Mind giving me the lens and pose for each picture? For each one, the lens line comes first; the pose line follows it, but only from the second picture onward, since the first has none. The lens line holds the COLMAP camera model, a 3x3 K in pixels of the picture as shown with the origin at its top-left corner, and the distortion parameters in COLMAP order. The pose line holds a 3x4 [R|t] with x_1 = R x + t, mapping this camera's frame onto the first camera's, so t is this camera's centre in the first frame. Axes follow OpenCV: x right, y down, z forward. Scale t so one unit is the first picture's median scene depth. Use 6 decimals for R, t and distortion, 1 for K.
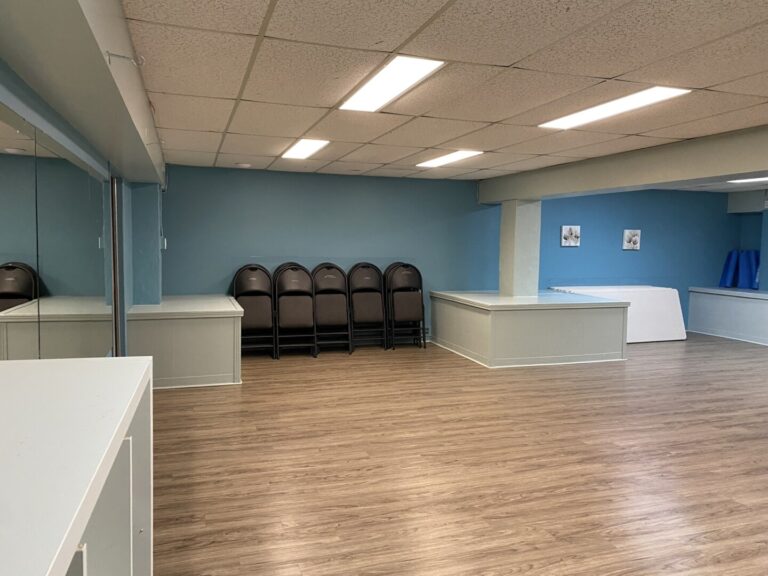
lens RADIAL K [[581.3, 0, 382.2], [0, 581.3, 285.0], [0, 0, 1]] dist [0.027355, -0.022423]
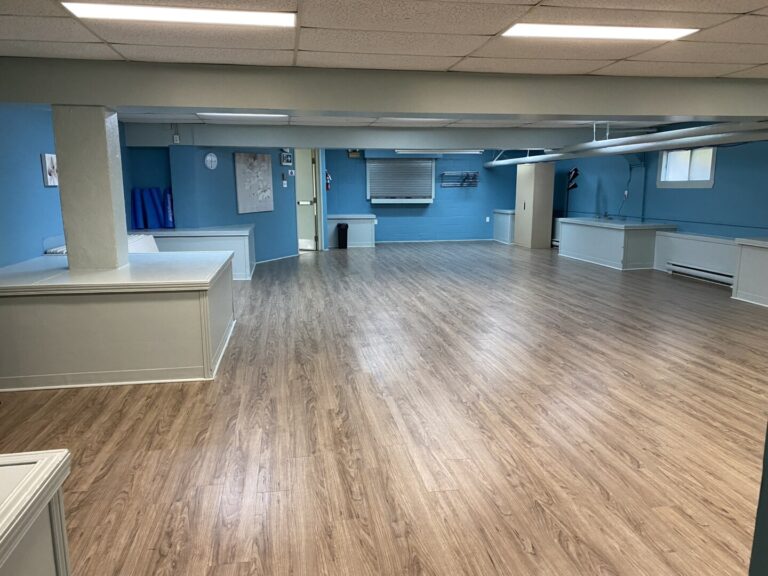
lens RADIAL K [[581.3, 0, 390.4], [0, 581.3, 295.9], [0, 0, 1]] dist [0.027355, -0.022423]
pose [[0.150538, -0.198752, 0.968419, -0.574304], [0.082207, 0.978706, 0.188085, -0.074495], [-0.985180, 0.051297, 0.163671, 1.041522]]
